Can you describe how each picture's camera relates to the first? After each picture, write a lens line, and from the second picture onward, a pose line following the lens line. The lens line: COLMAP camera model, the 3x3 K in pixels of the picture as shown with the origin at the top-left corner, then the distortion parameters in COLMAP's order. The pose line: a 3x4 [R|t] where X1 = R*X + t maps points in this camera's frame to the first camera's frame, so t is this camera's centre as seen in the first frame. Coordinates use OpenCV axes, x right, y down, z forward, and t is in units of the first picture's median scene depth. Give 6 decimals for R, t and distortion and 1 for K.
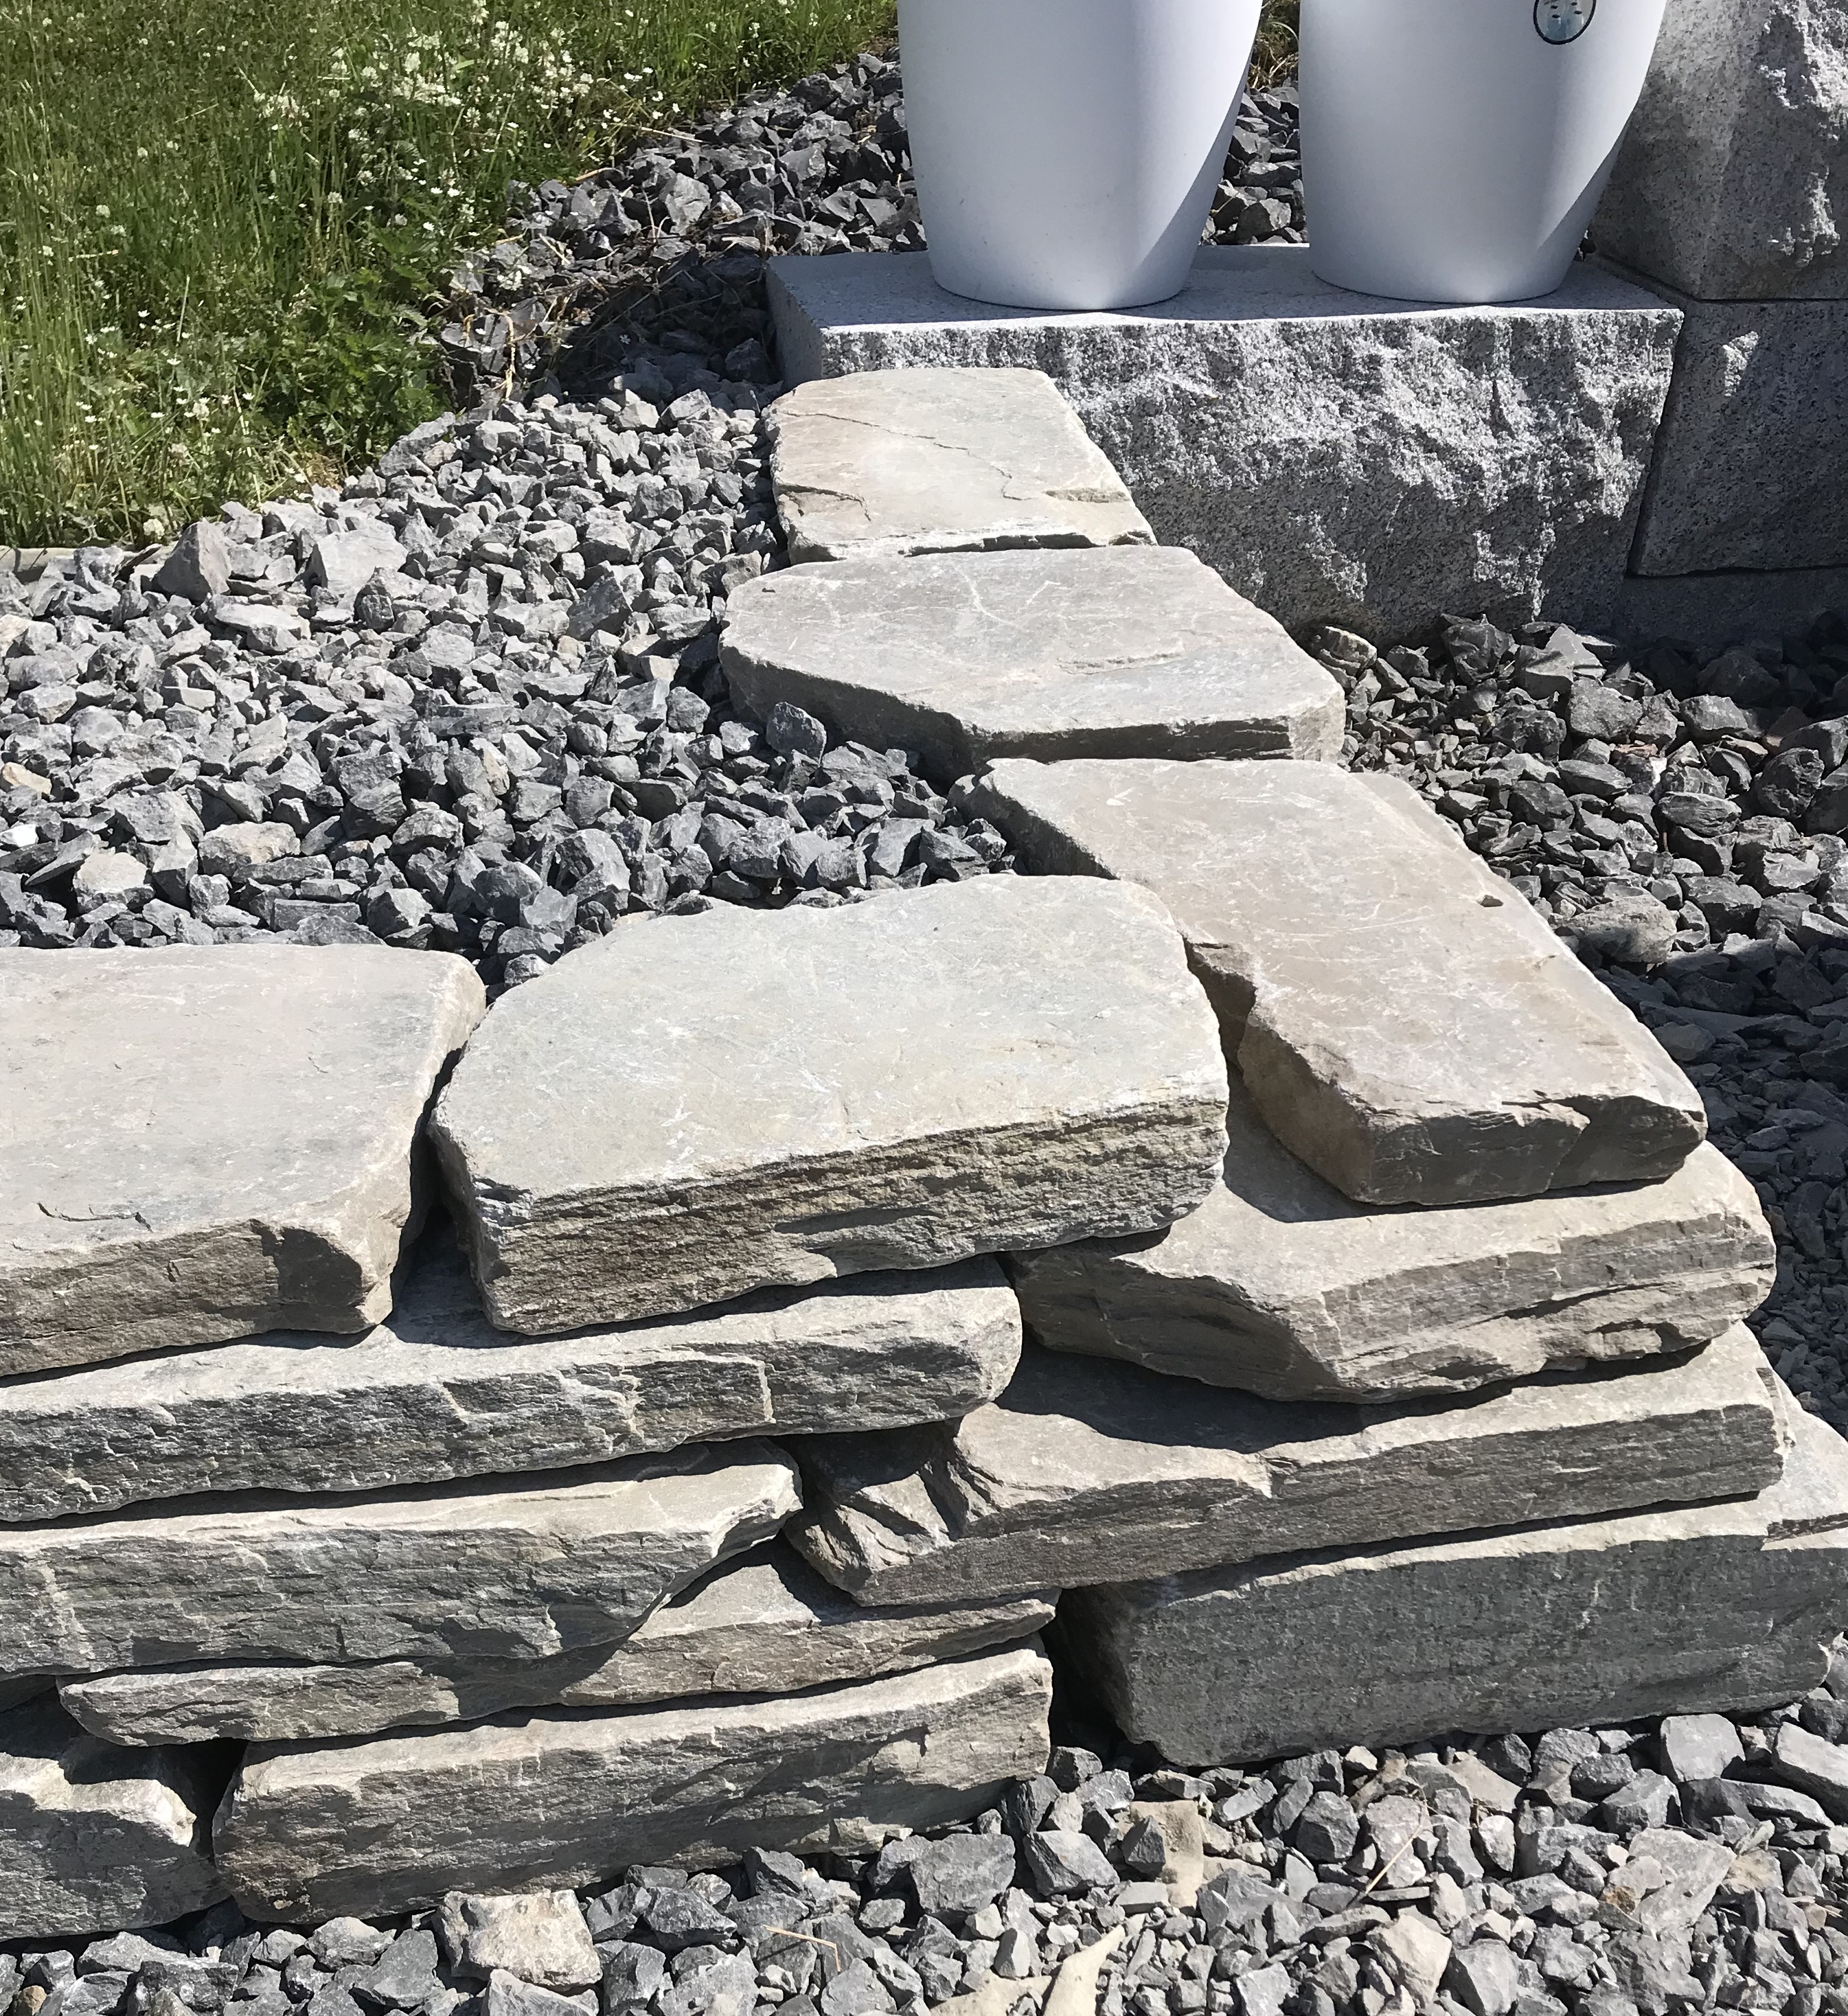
lens RADIAL K [[2269.1, 0, 827.6], [0, 2269.1, 1318.5], [0, 0, 1]] dist [0.163920, -0.556653]
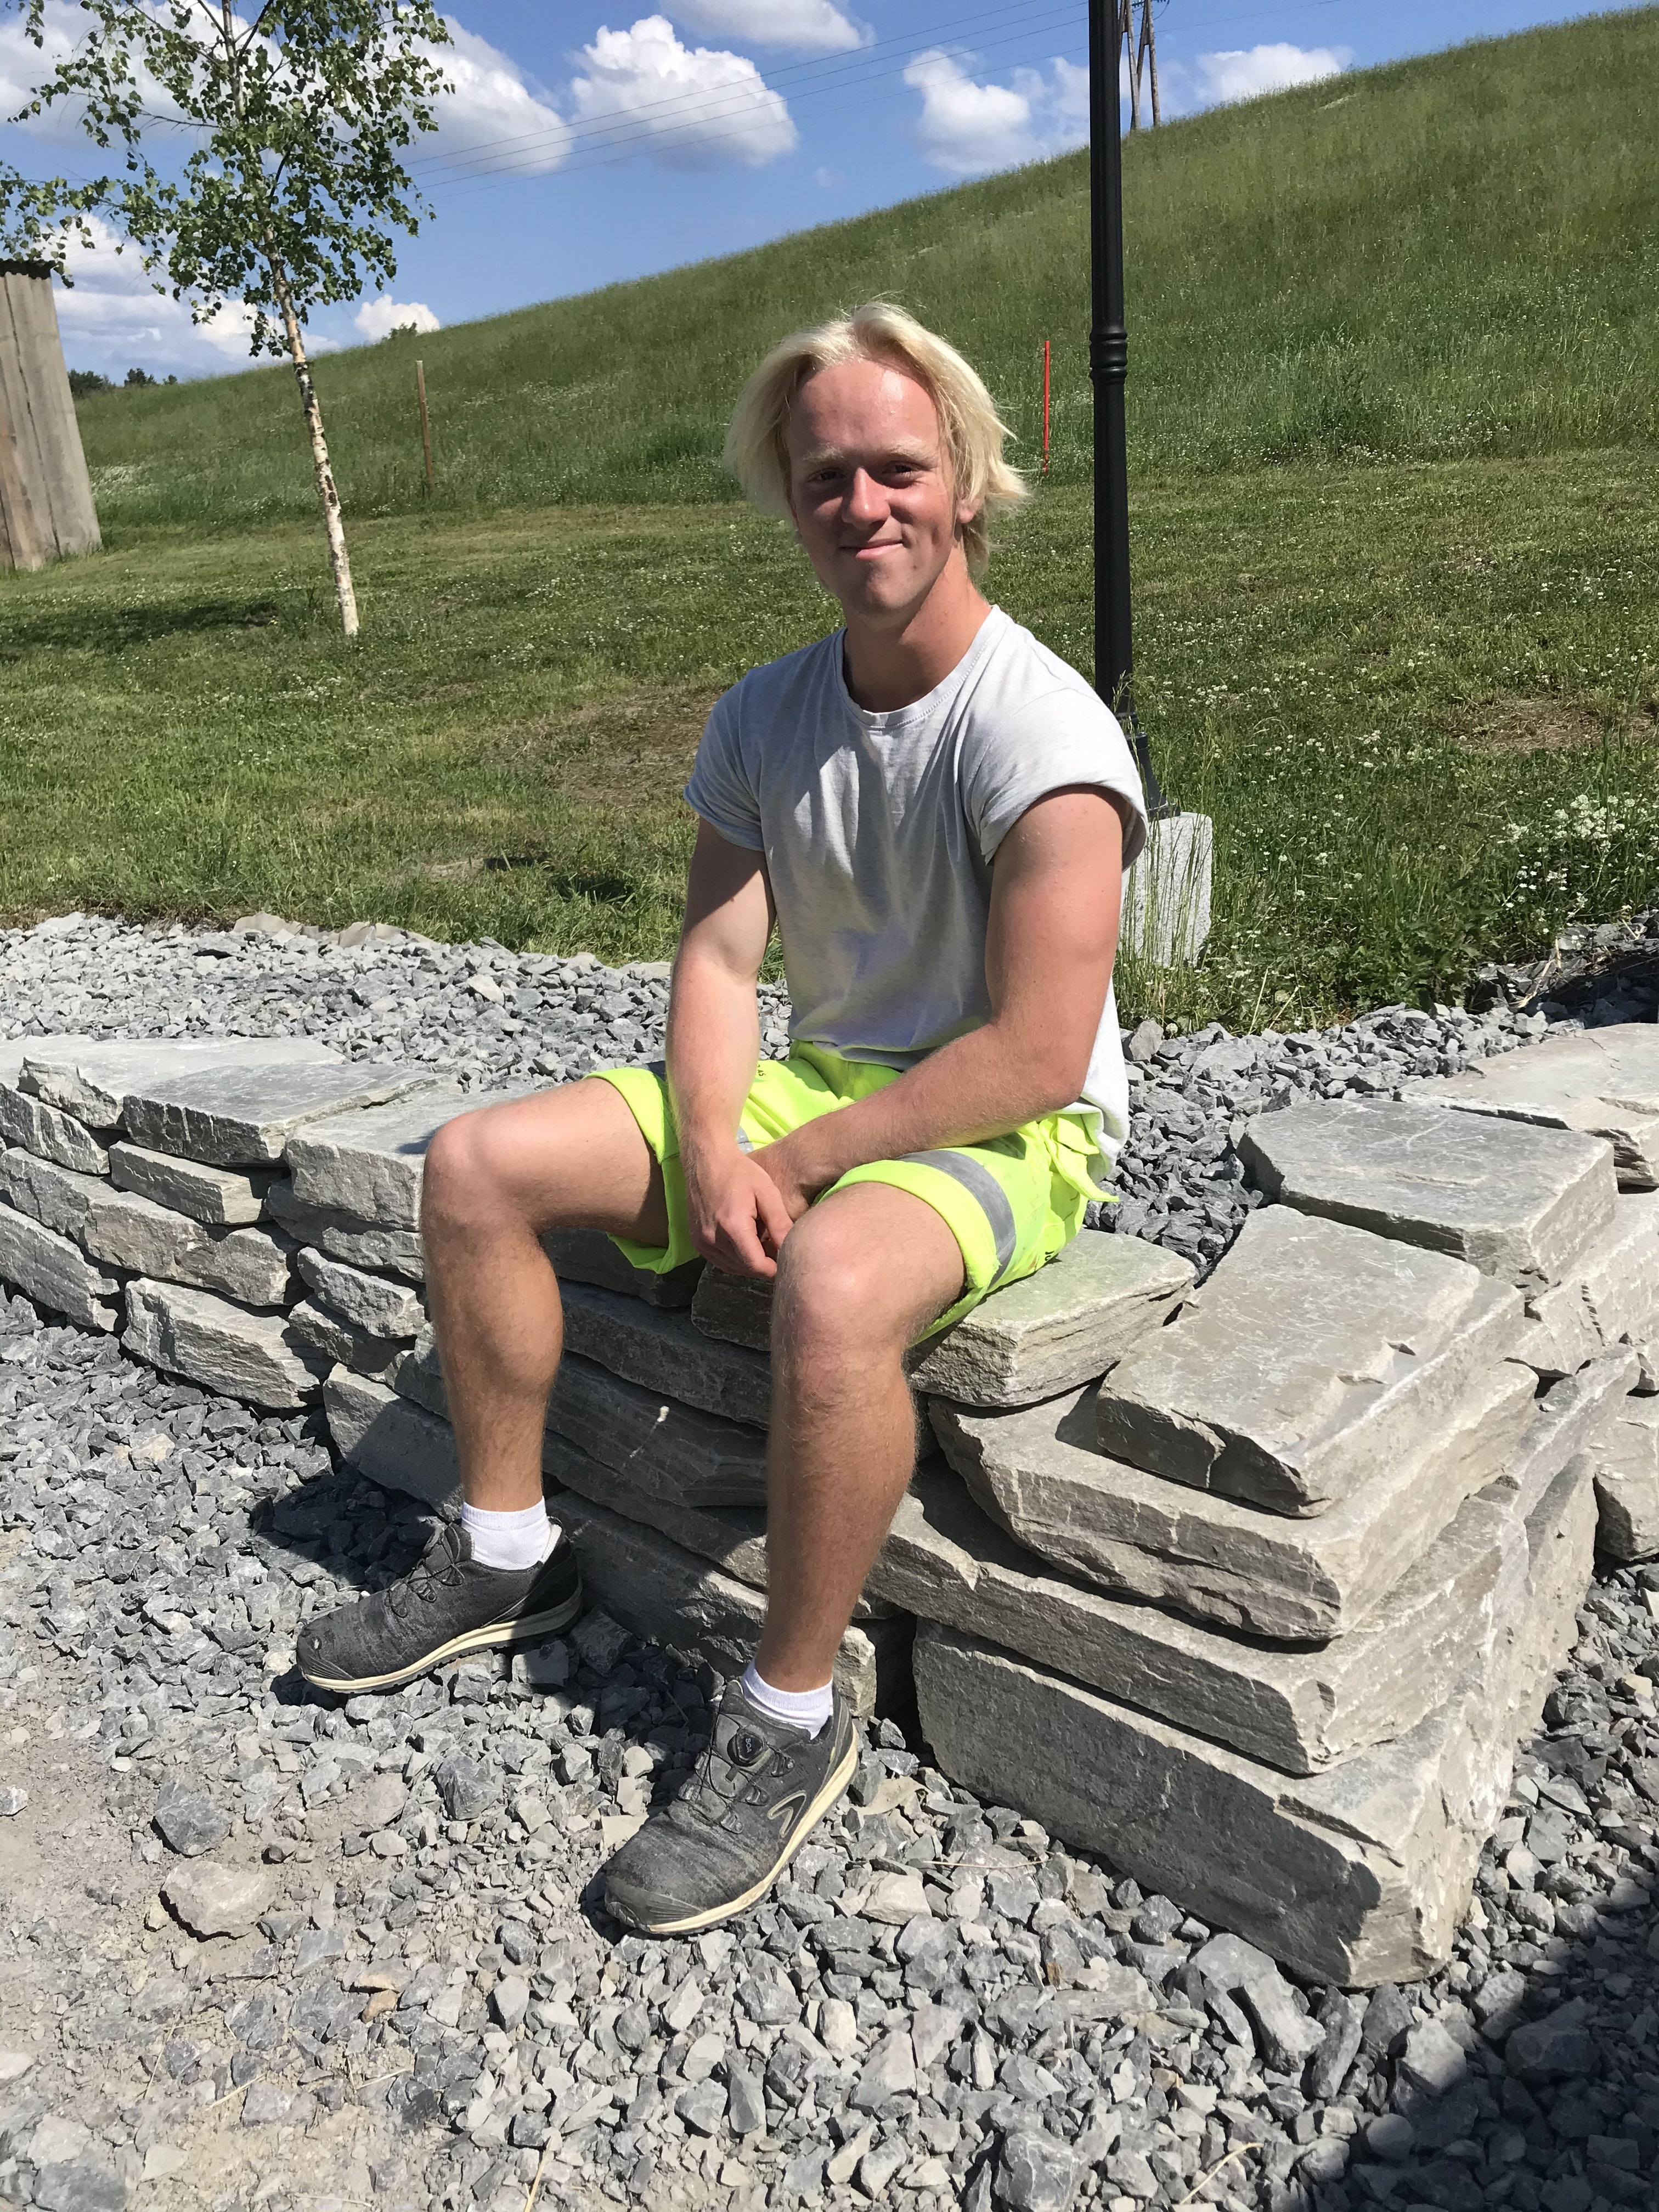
lens RADIAL K [[1773.6, 0, 806.7], [0, 1773.6, 1098.4], [0, 0, 1]] dist [0.061140, -0.144176]
pose [[0.612439, 0.196772, -0.765637, 1.031954], [-0.435236, 0.892446, -0.118787, -0.031530], [0.659915, 0.405982, 0.632211, -0.013597]]
